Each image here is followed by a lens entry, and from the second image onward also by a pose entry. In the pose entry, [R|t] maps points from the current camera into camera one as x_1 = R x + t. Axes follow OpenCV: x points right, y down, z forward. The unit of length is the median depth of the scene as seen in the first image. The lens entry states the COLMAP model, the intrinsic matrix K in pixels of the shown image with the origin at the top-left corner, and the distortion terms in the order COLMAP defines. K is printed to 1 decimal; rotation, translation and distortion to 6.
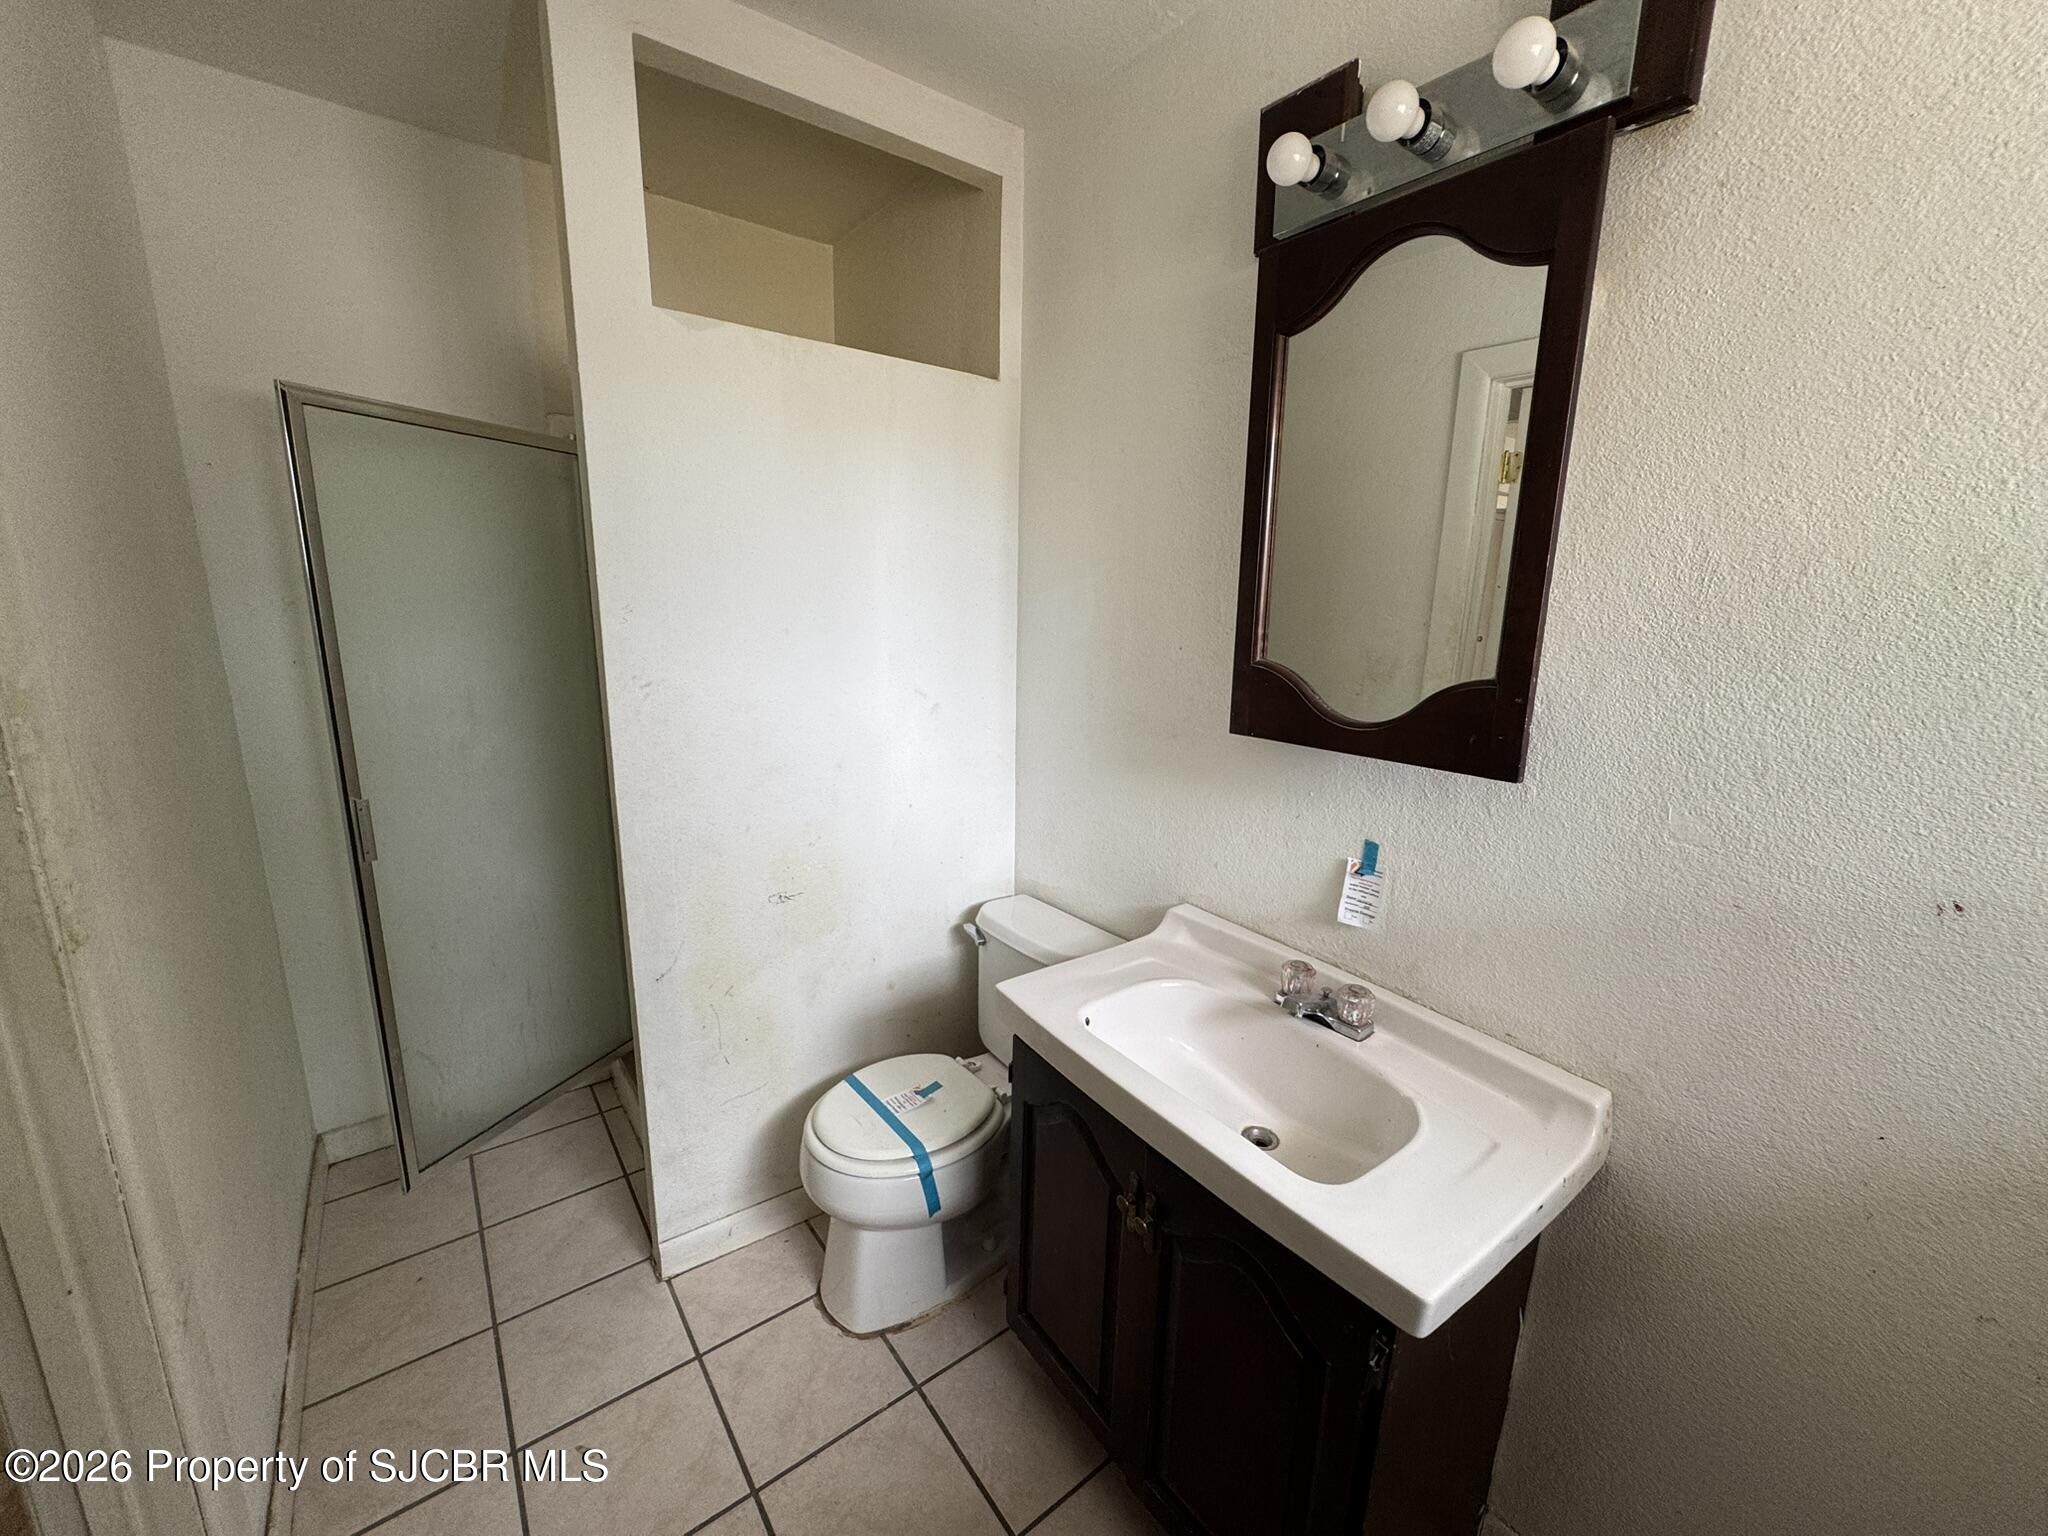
lens RADIAL K [[815.6, 0, 1022.5], [0, 815.6, 757.0], [0, 0, 1]] dist [-0.001733, 0.000135]
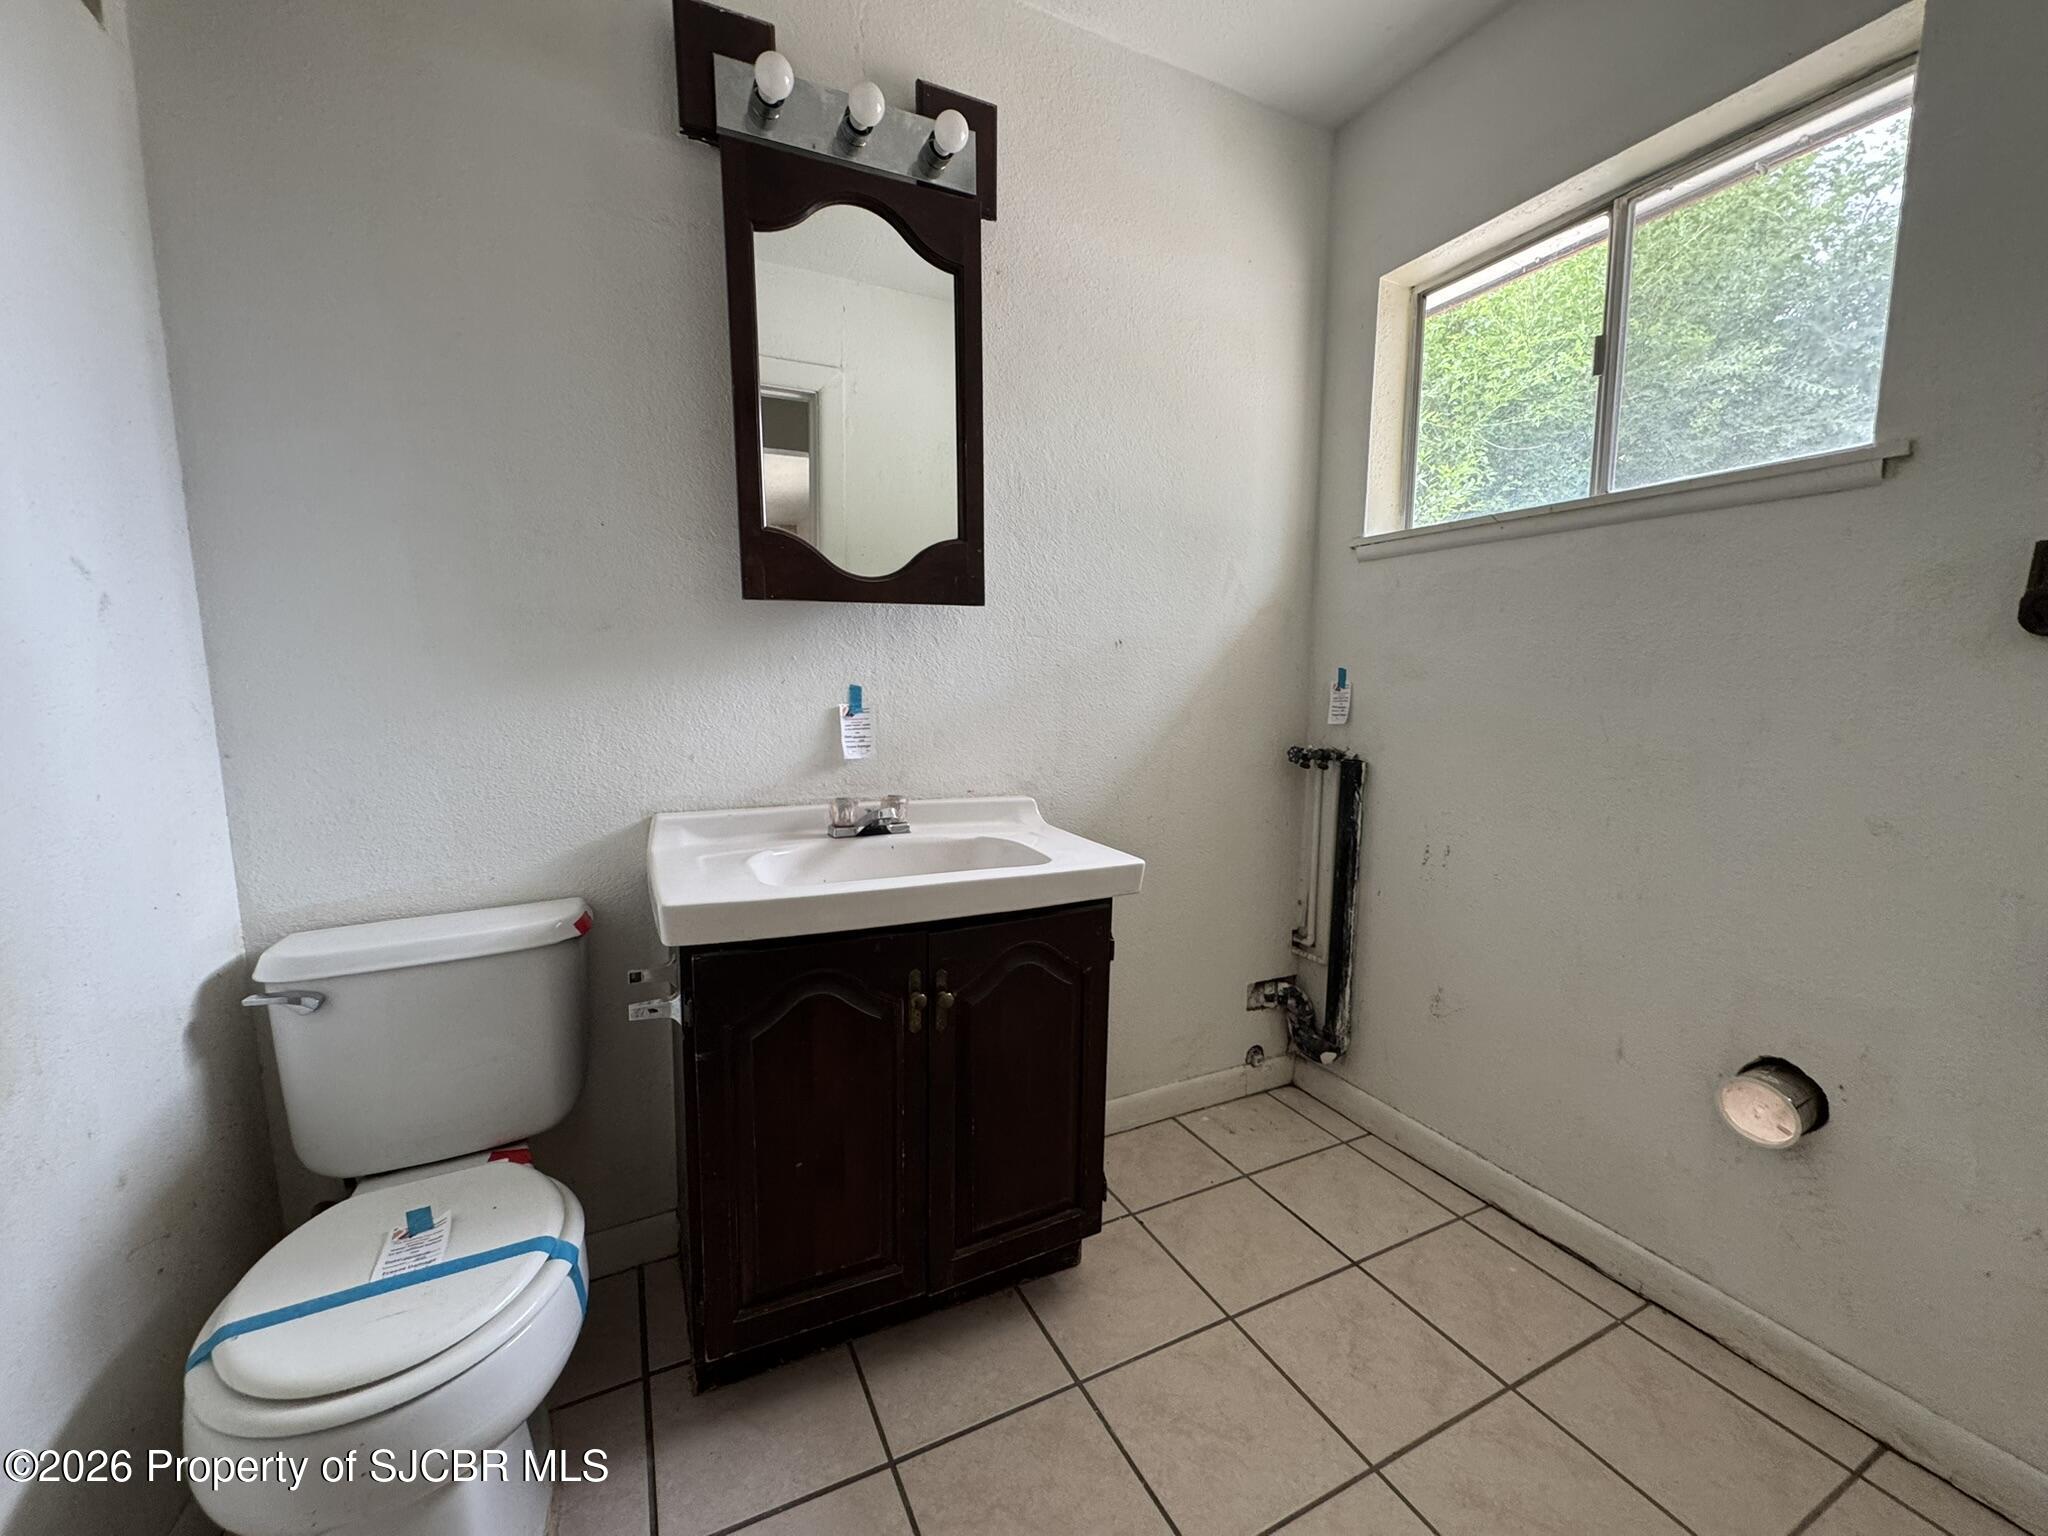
lens RADIAL K [[815.6, 0, 1022.0], [0, 815.6, 758.9], [0, 0, 1]] dist [-0.001733, 0.000135]
pose [[0.190028, -0.125859, 0.973678, -0.730379], [0.201769, 0.975586, 0.086727, 0.154329], [-0.960822, 0.179978, 0.210783, 0.515933]]
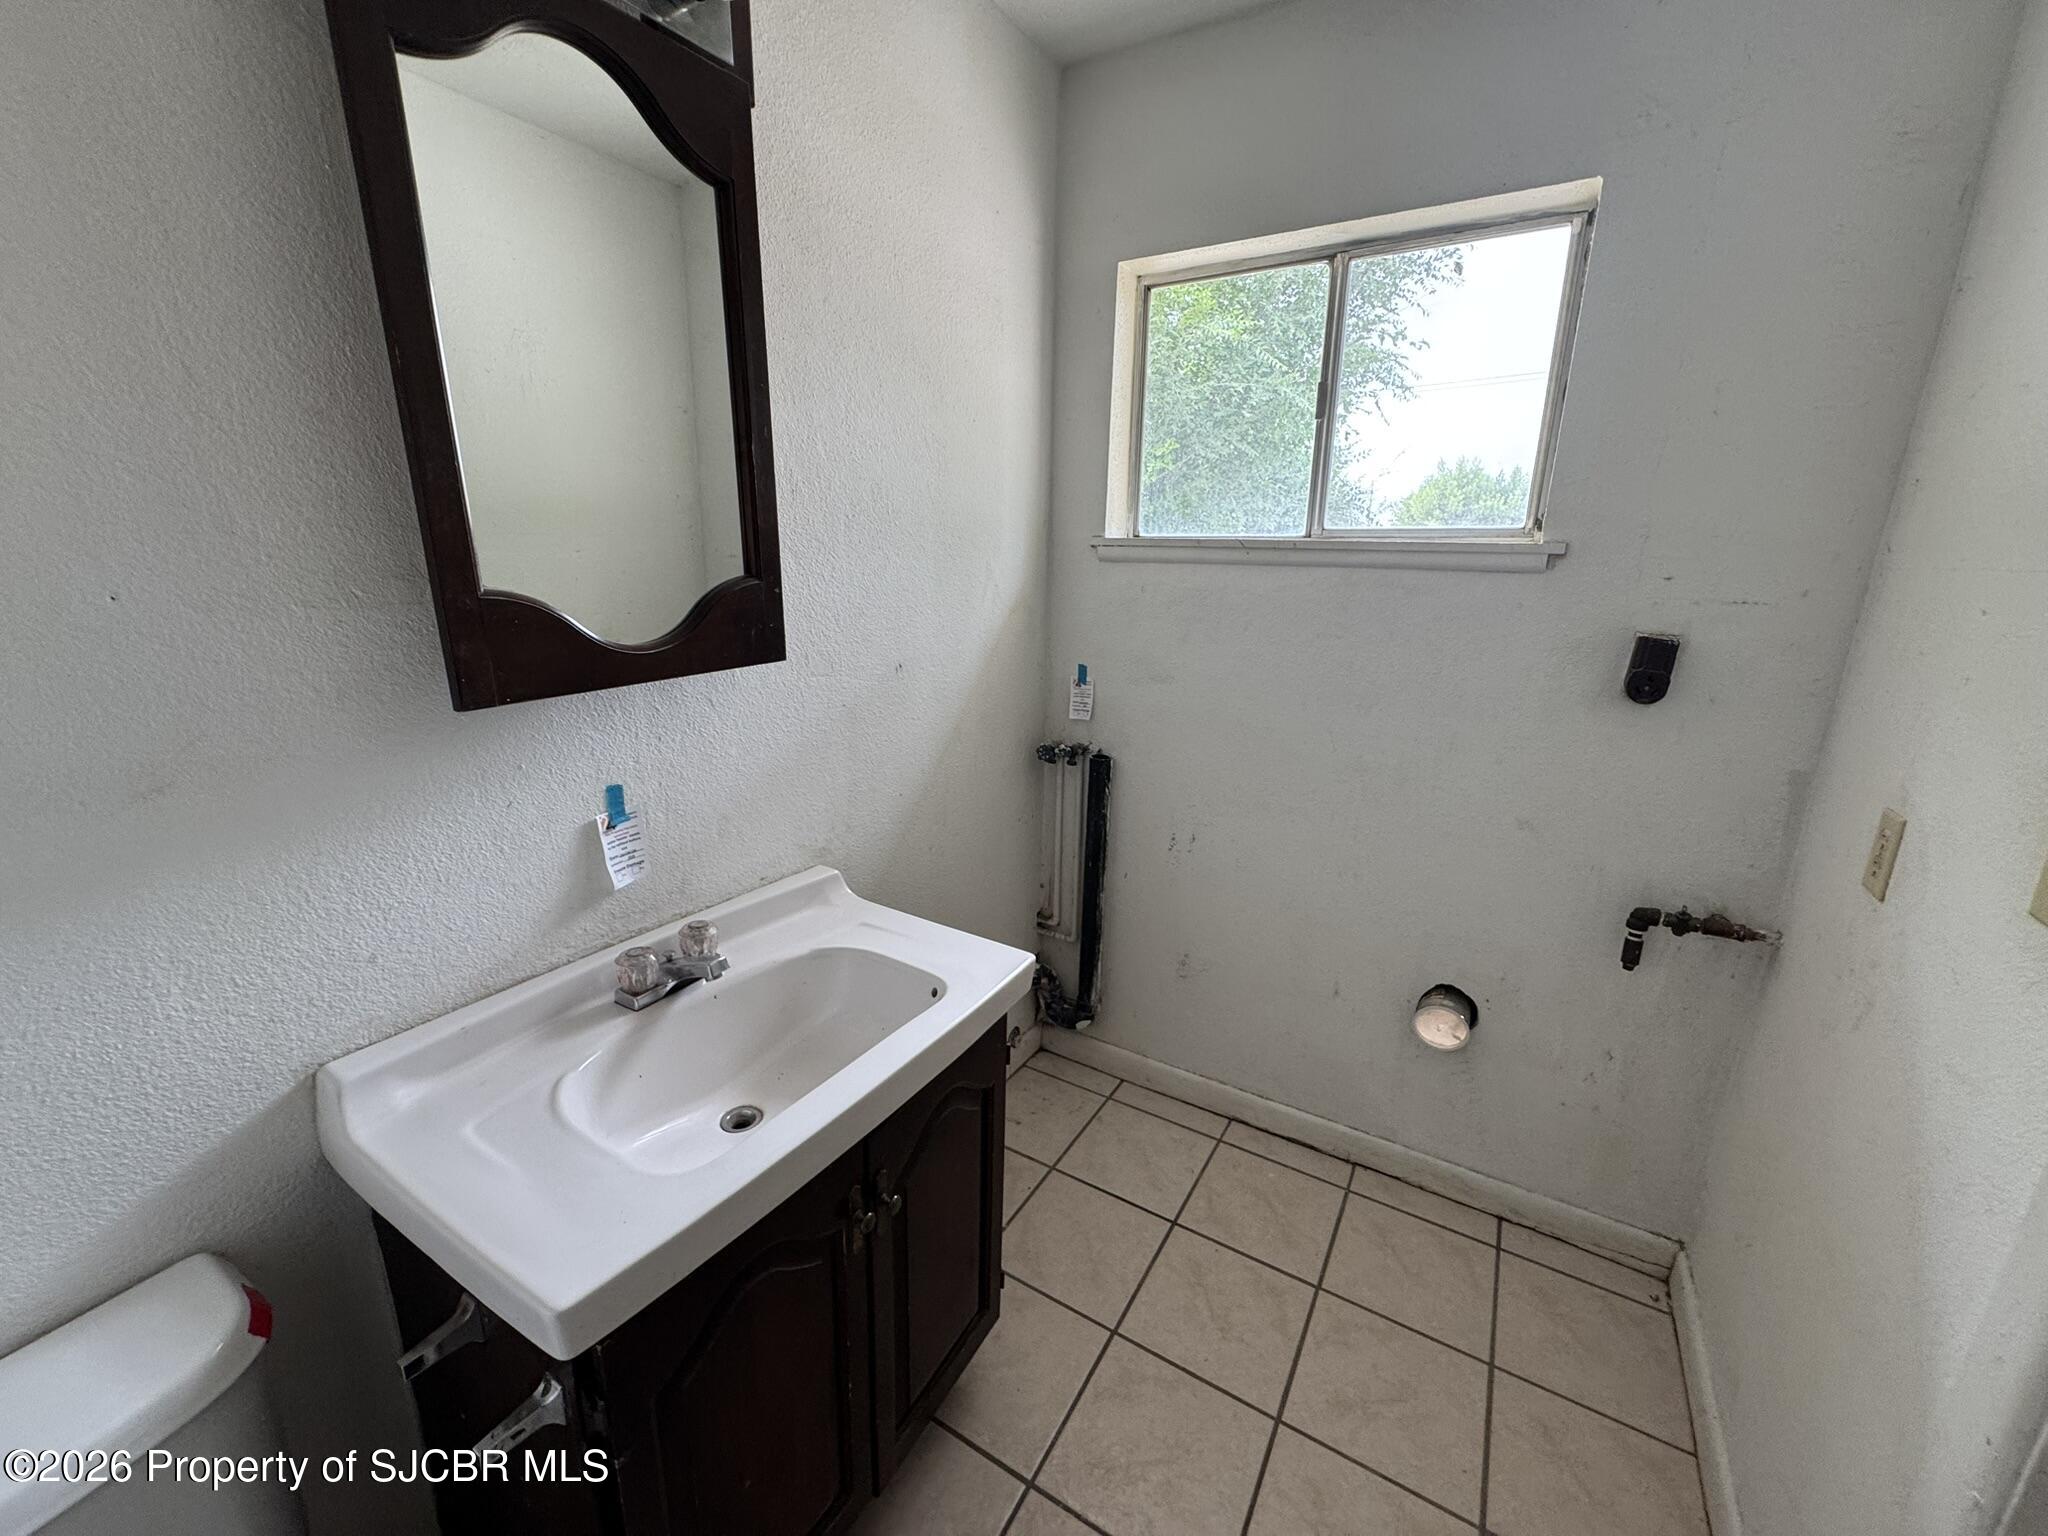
lens RADIAL K [[815.6, 0, 1025.6], [0, 815.6, 762.2], [0, 0, 1]] dist [-0.001733, 0.000135]
pose [[-0.365080, -0.265159, 0.892416, -0.497537], [0.169002, 0.923778, 0.343615, -0.142641], [-0.915508, 0.276268, -0.292440, 0.840002]]
